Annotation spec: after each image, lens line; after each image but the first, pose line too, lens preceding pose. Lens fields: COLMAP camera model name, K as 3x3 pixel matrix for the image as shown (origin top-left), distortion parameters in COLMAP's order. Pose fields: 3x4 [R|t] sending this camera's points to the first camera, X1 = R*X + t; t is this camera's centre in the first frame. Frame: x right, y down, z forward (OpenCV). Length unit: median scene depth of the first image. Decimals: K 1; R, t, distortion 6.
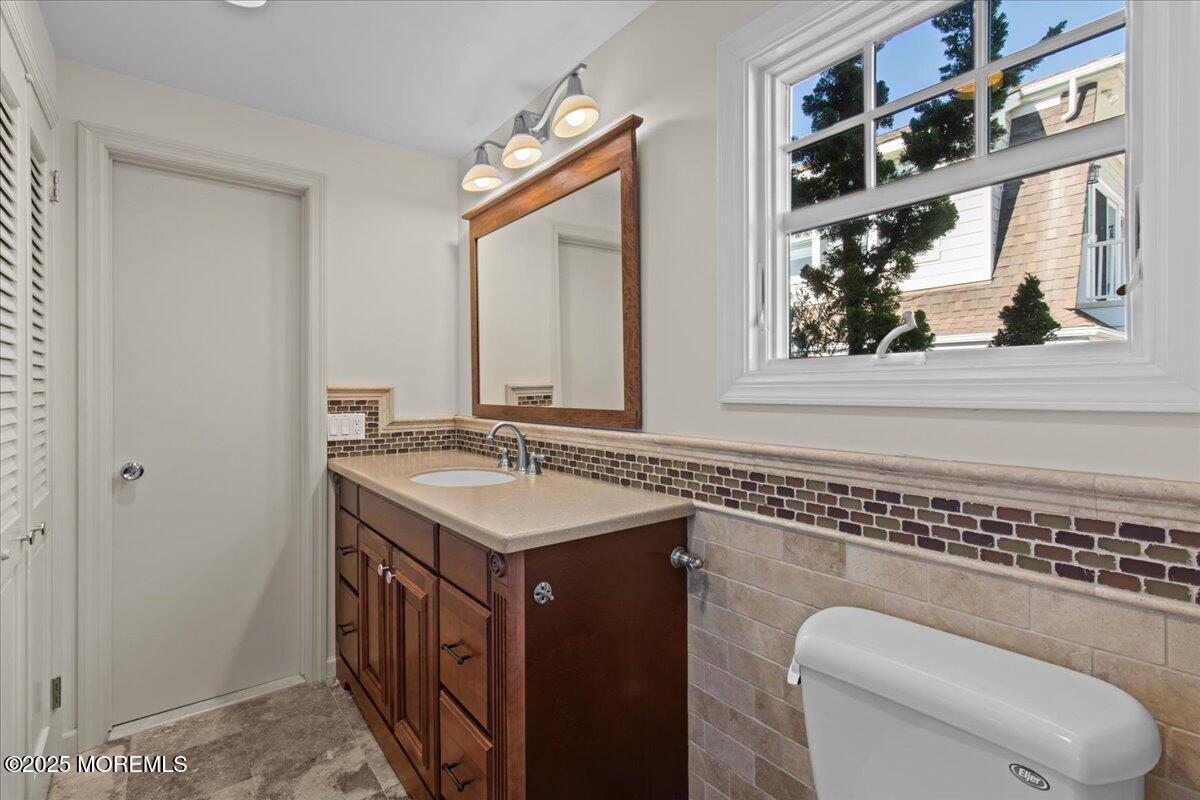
lens RADIAL K [[555.6, 0, 599.1], [0, 555.6, 390.9], [0, 0, 1]] dist [0.000187, -0.000079]
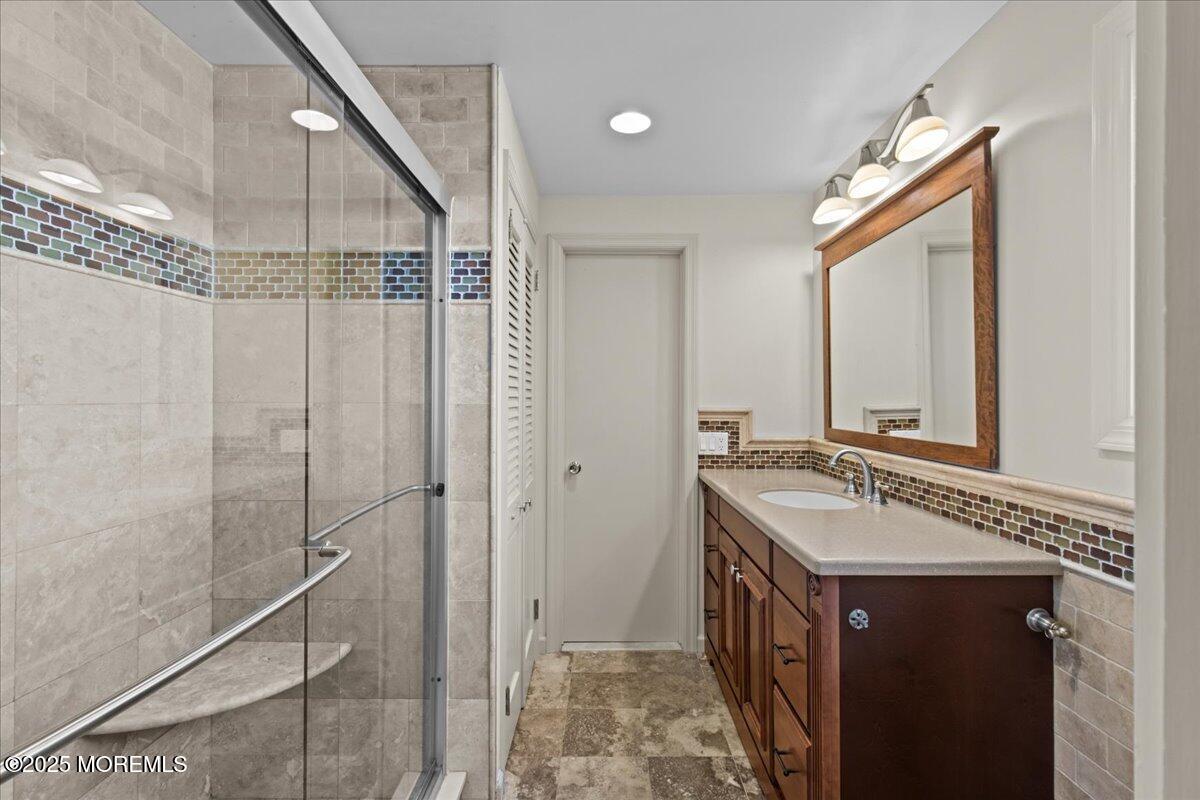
lens RADIAL K [[555.6, 0, 599.1], [0, 555.6, 390.9], [0, 0, 1]] dist [0.000187, -0.000079]
pose [[0.784704, -0.005874, -0.619843, 0.118957], [-0.002178, 0.999923, -0.012233, -0.043390], [0.619867, 0.010950, 0.784630, -0.108119]]
